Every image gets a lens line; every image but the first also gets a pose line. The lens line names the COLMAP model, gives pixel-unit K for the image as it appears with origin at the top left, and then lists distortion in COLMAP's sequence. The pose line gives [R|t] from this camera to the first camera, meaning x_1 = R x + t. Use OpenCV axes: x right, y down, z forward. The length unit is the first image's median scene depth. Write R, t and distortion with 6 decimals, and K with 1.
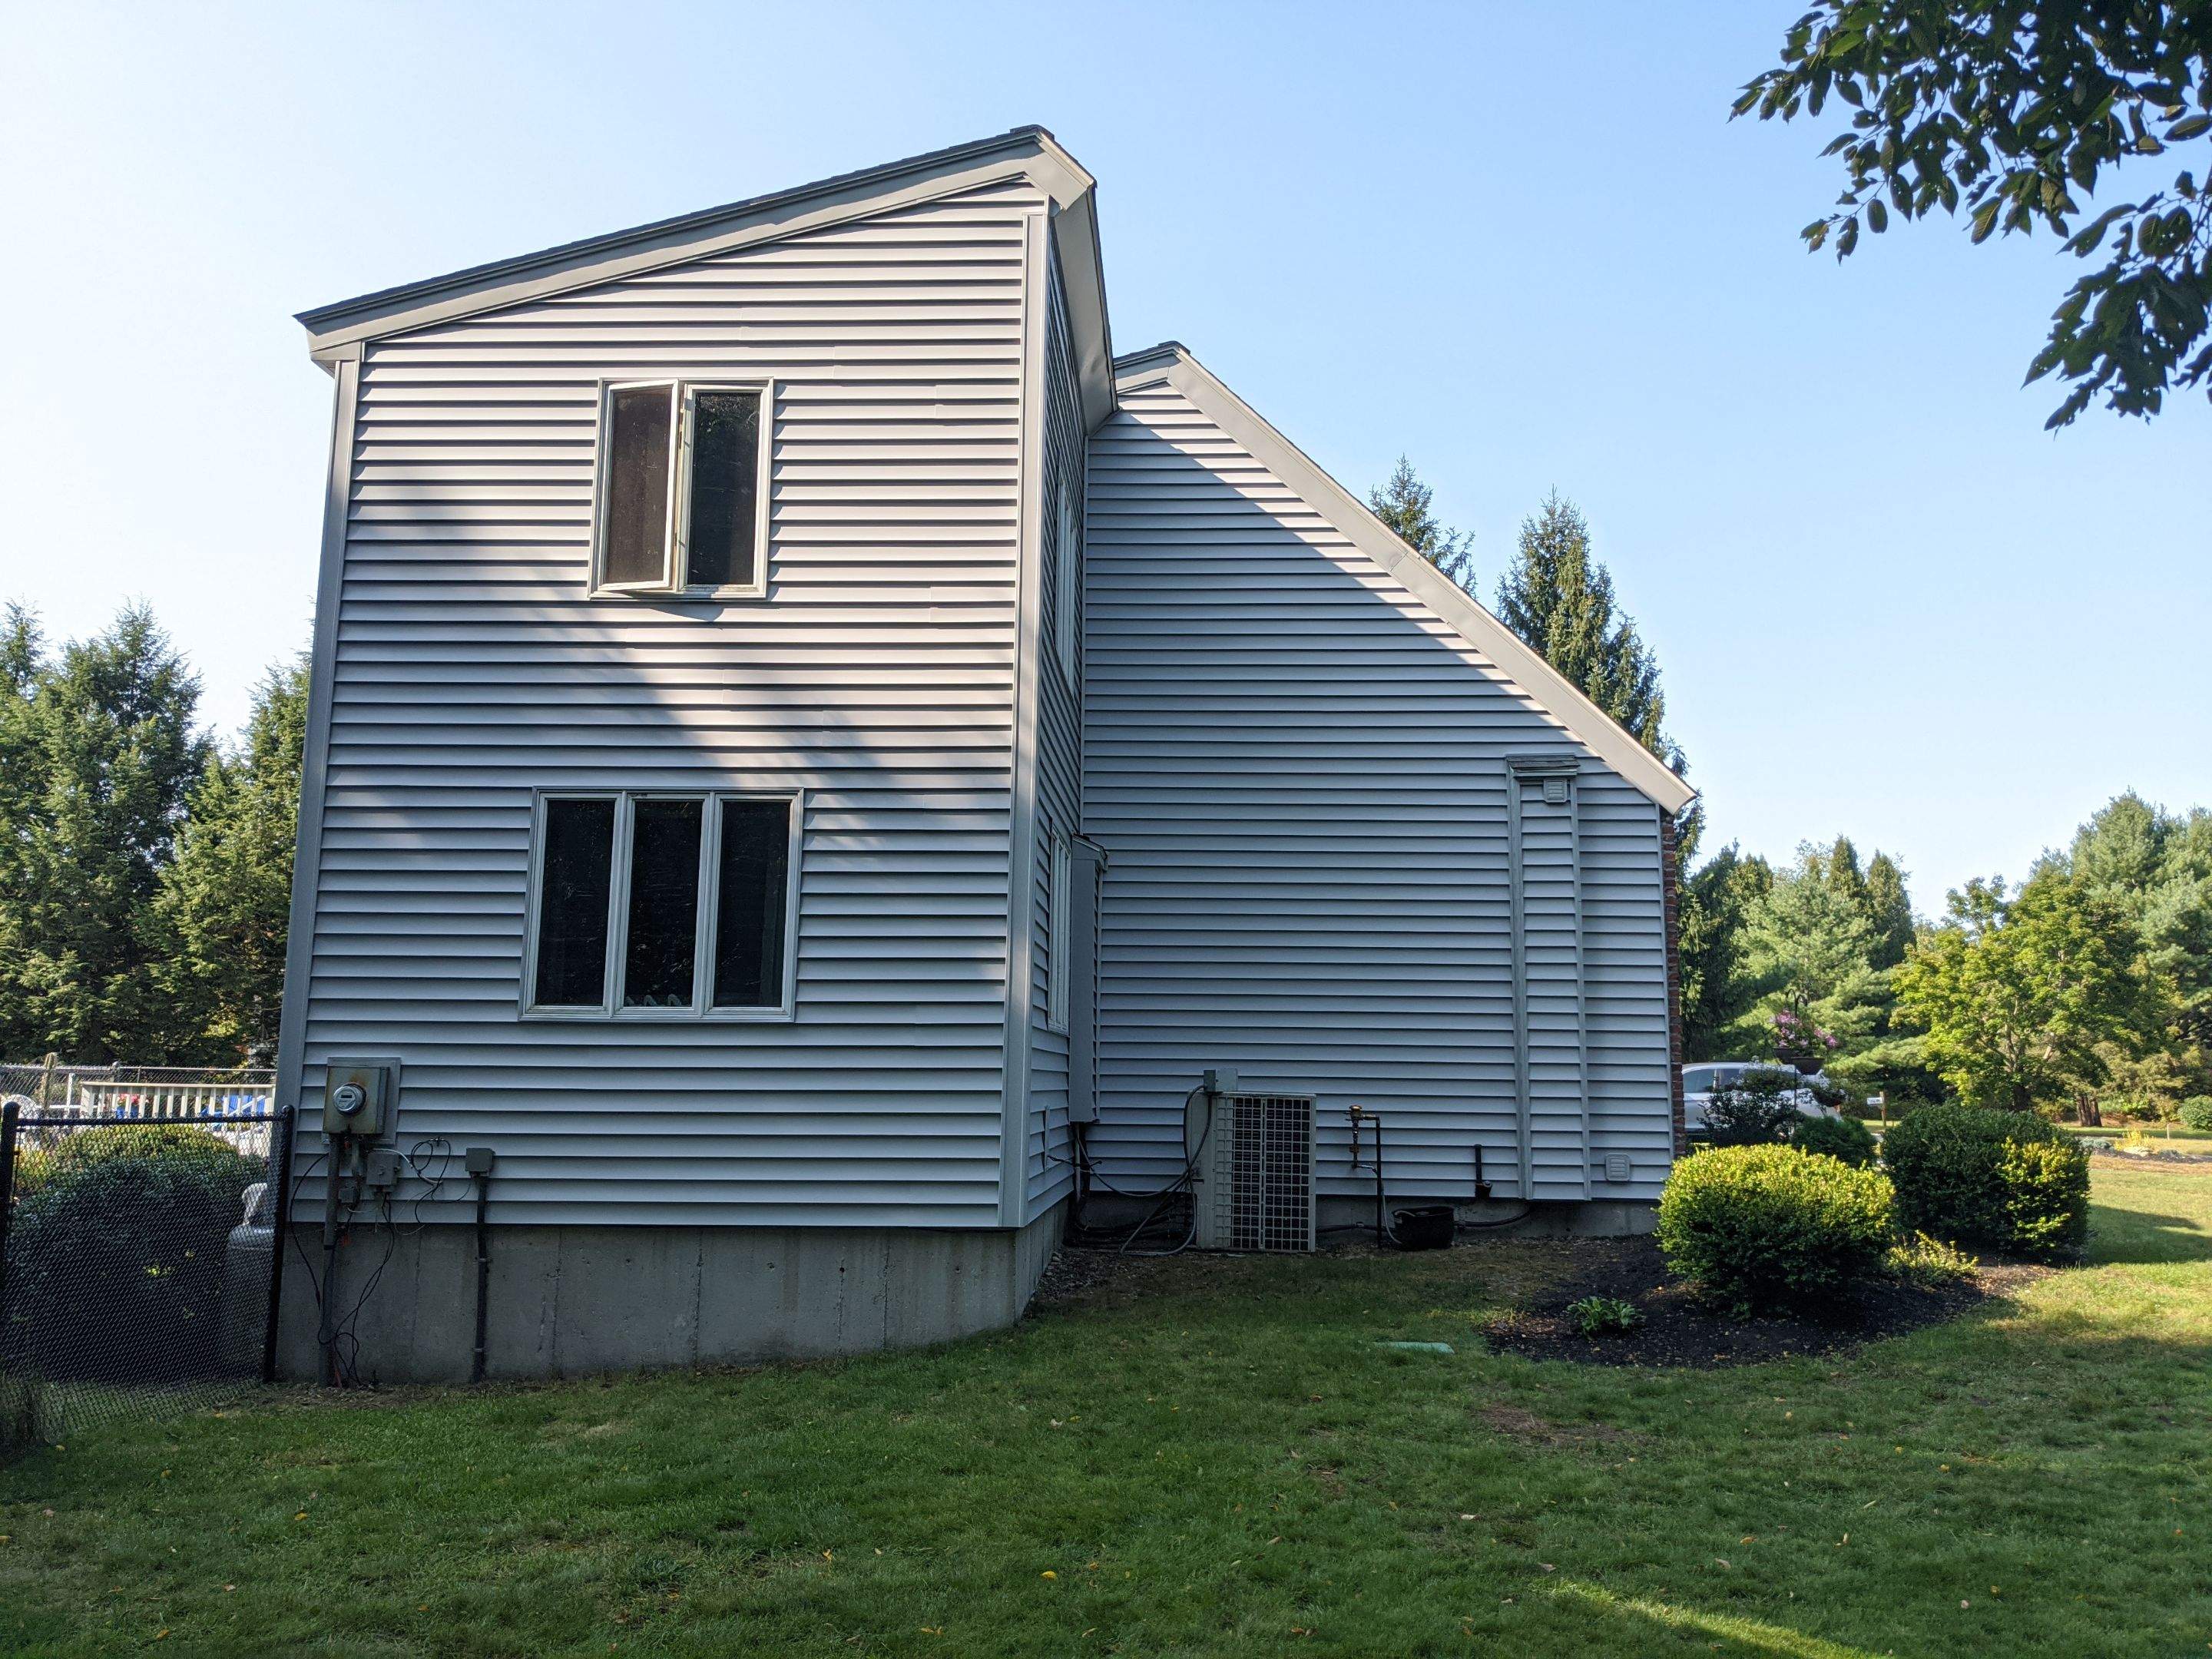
lens RADIAL K [[1726.5, 0, 1122.5], [0, 1726.5, 826.2], [0, 0, 1]] dist [0.044496, -0.077451]
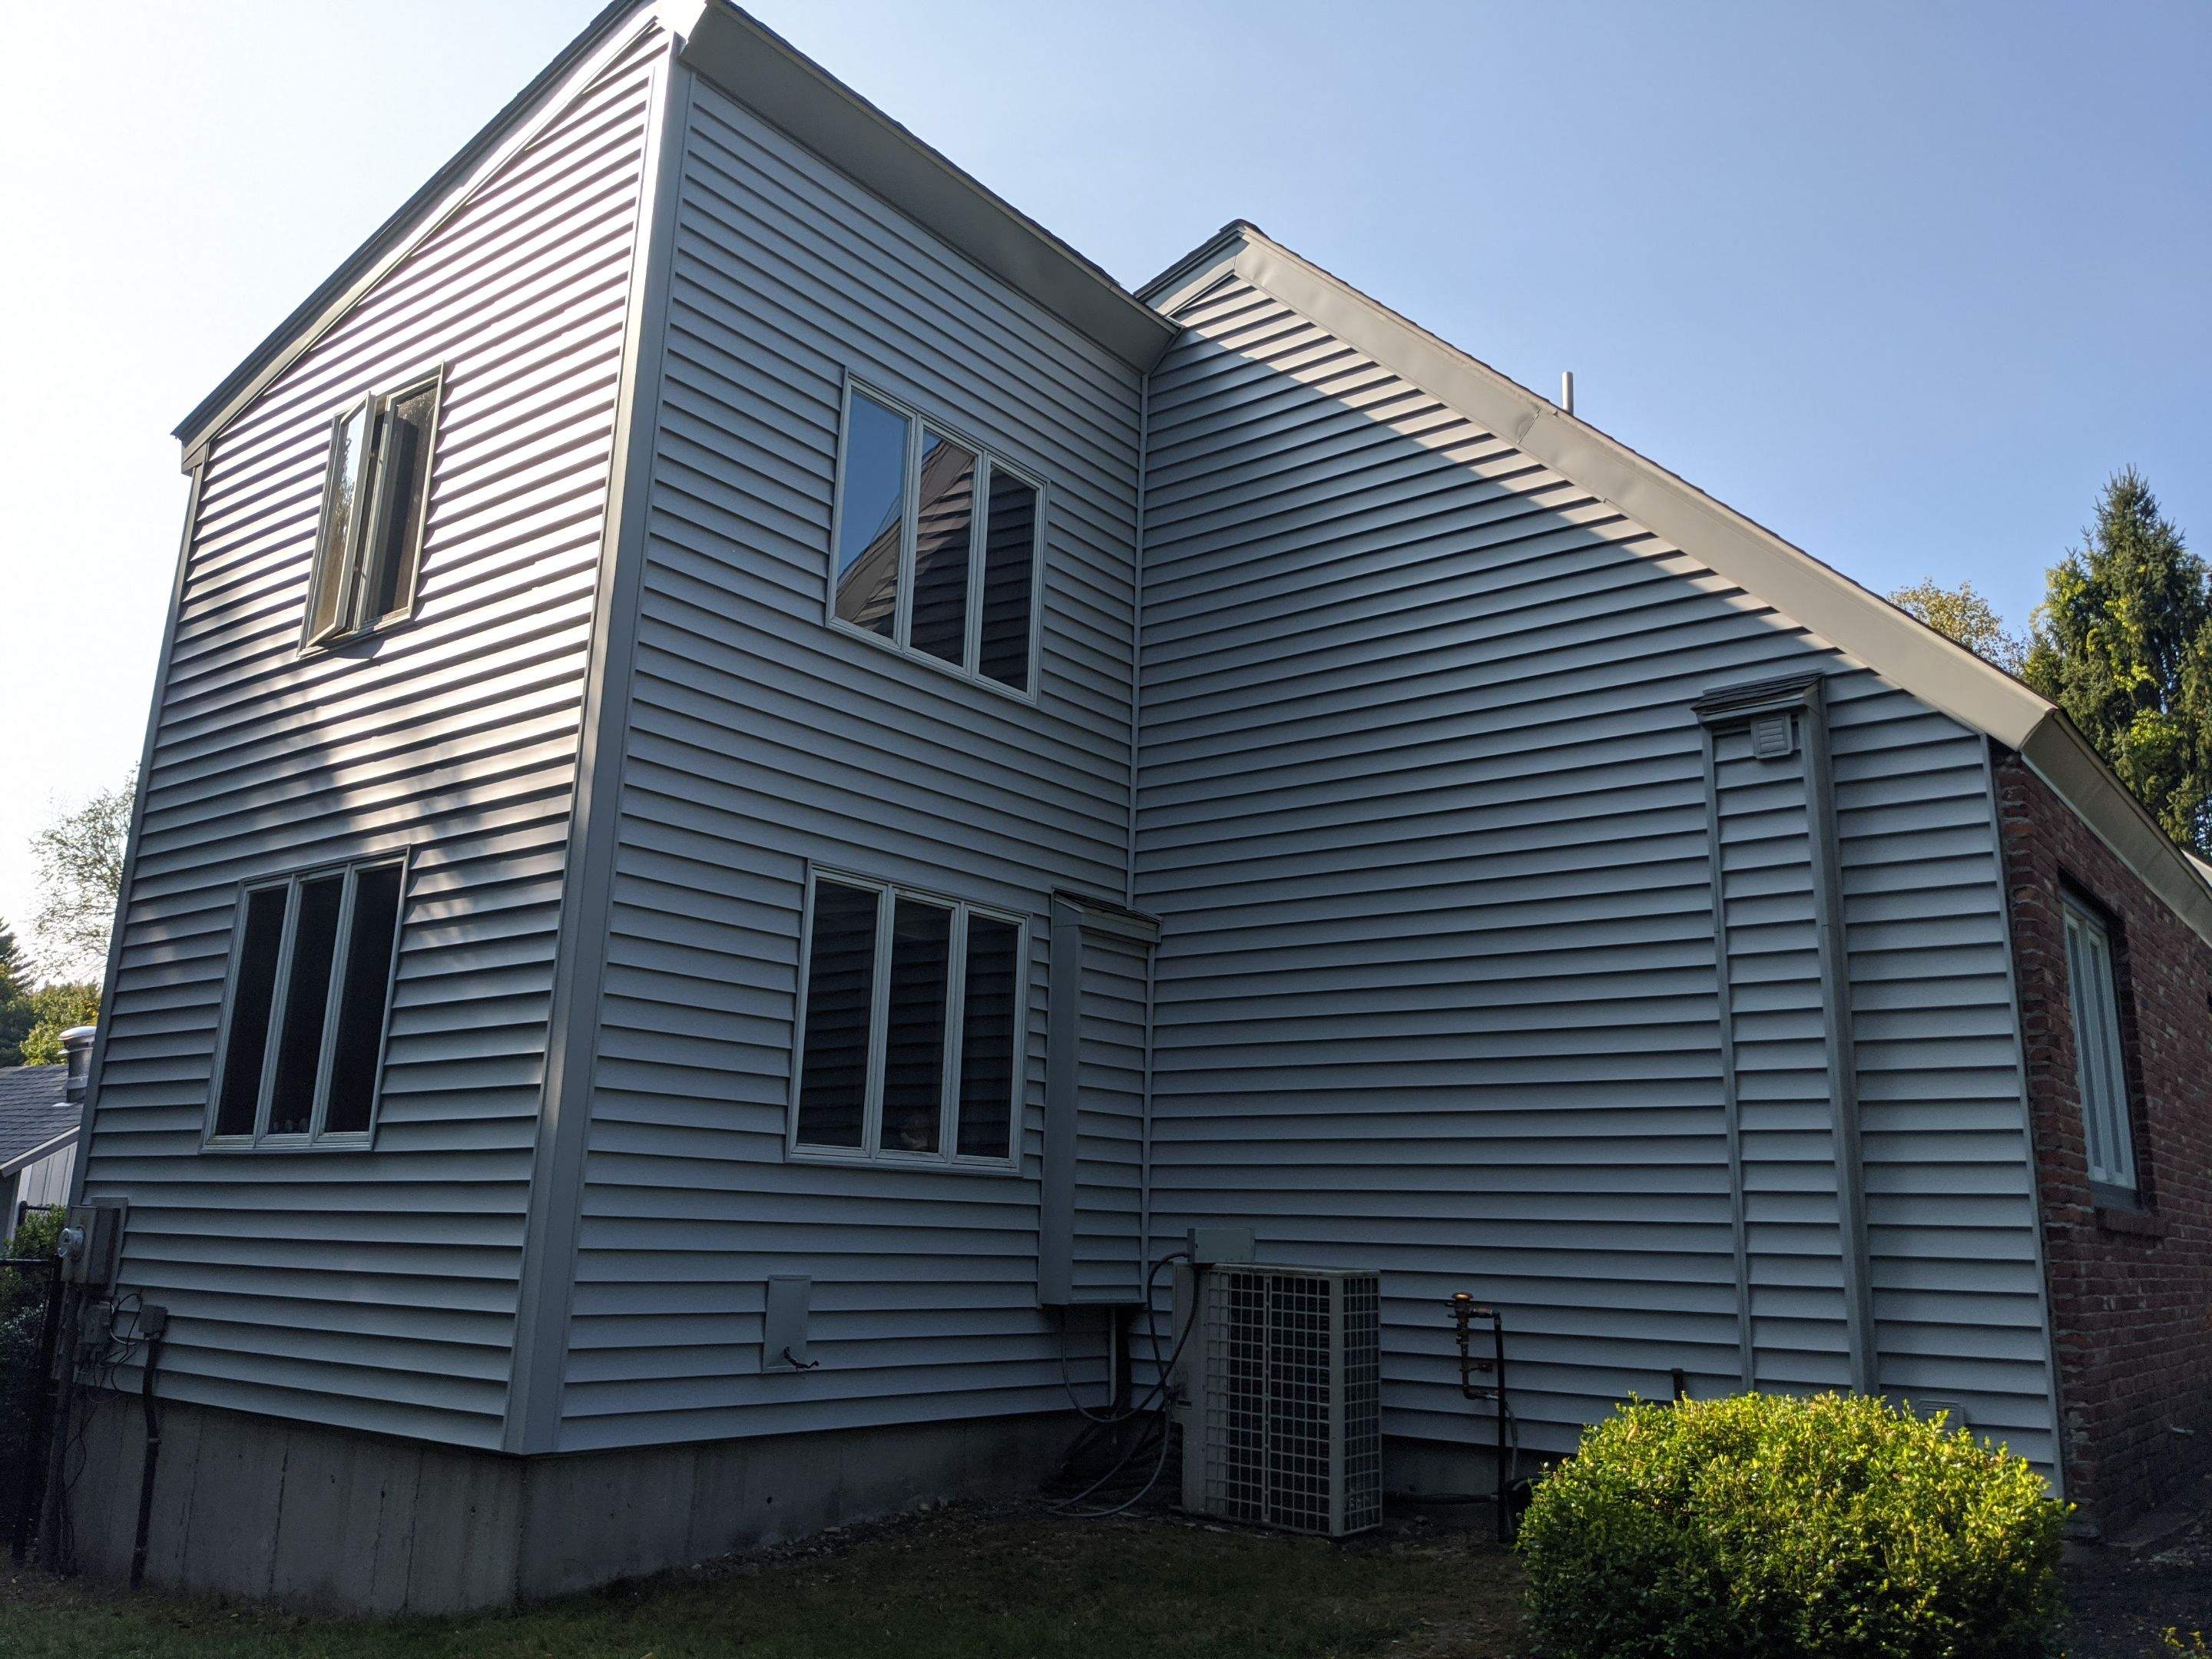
lens RADIAL K [[1726.5, 0, 1123.2], [0, 1726.5, 808.4], [0, 0, 1]] dist [0.044496, -0.077451]
pose [[0.819595, -0.126102, -0.558893, 0.418257], [0.063988, 0.989522, -0.129429, 0.067189], [0.569359, 0.070317, 0.819076, 0.439483]]
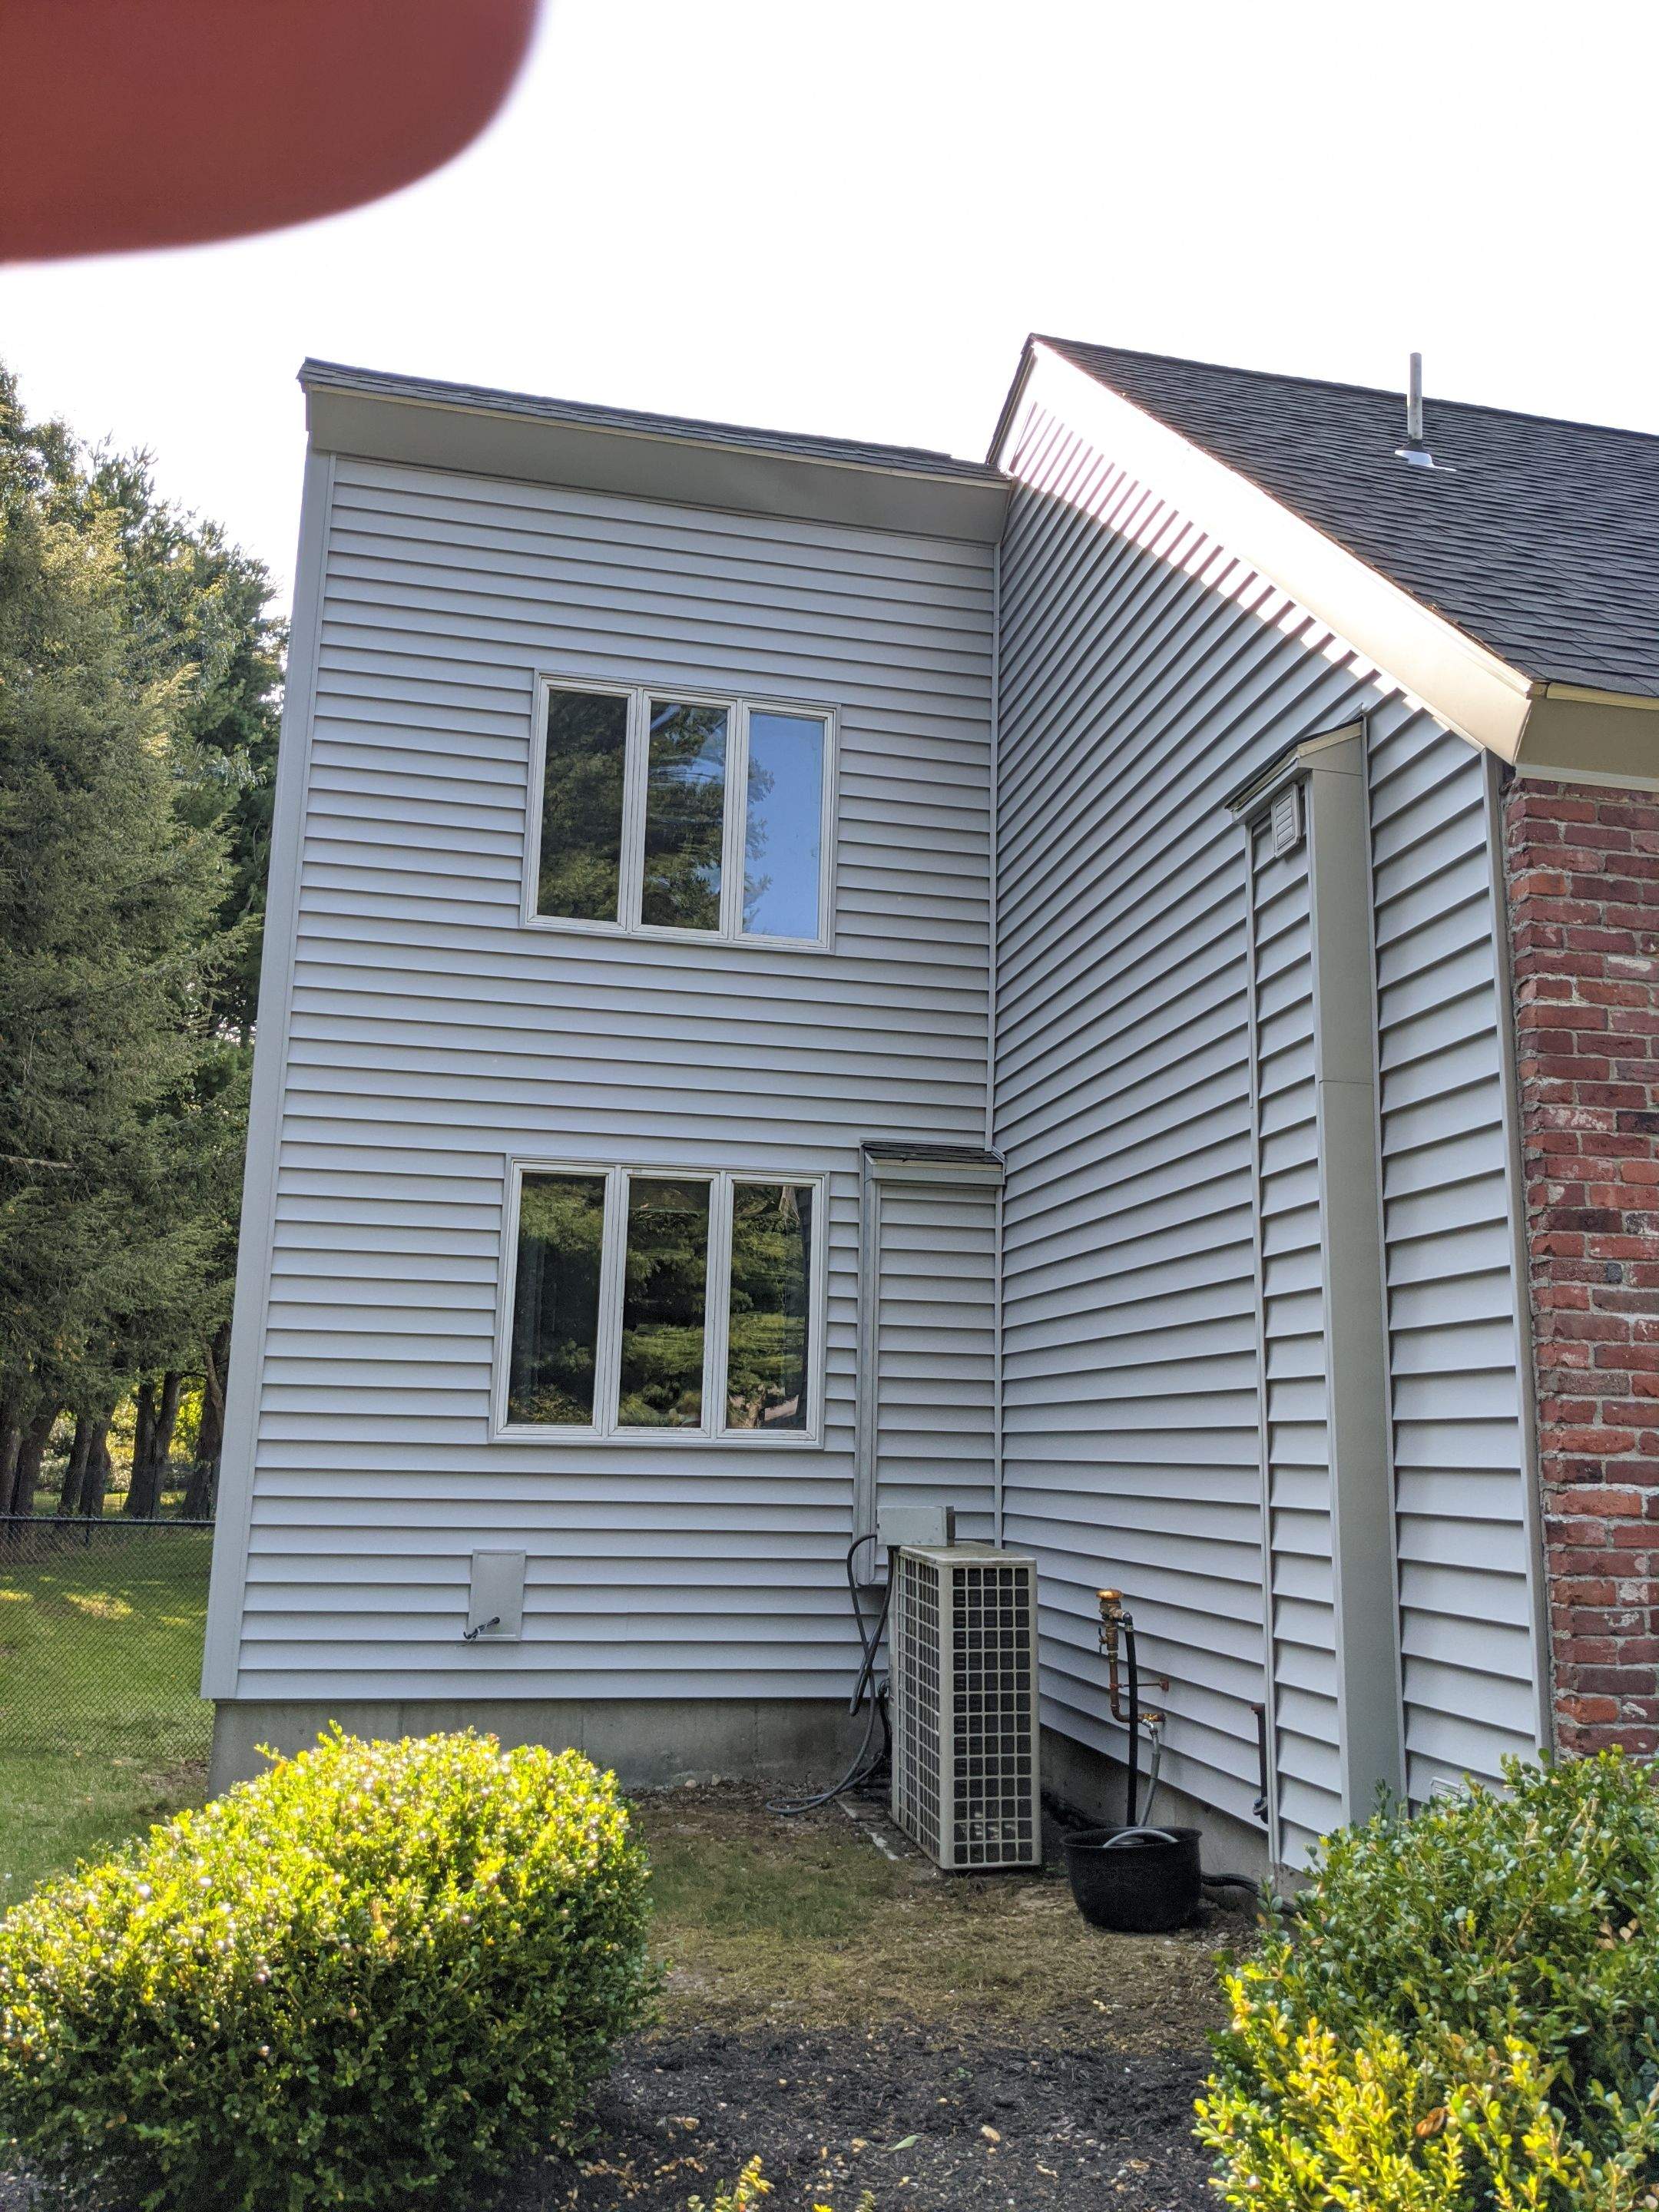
lens RADIAL K [[1726.5, 0, 828.7], [0, 1726.5, 1117.8], [0, 0, 1]] dist [0.044496, -0.077451]
pose [[0.258744, -0.190518, -0.946971, 0.632598], [0.119841, 0.979113, -0.164241, 0.106692], [0.958483, -0.070990, 0.276171, 0.834932]]
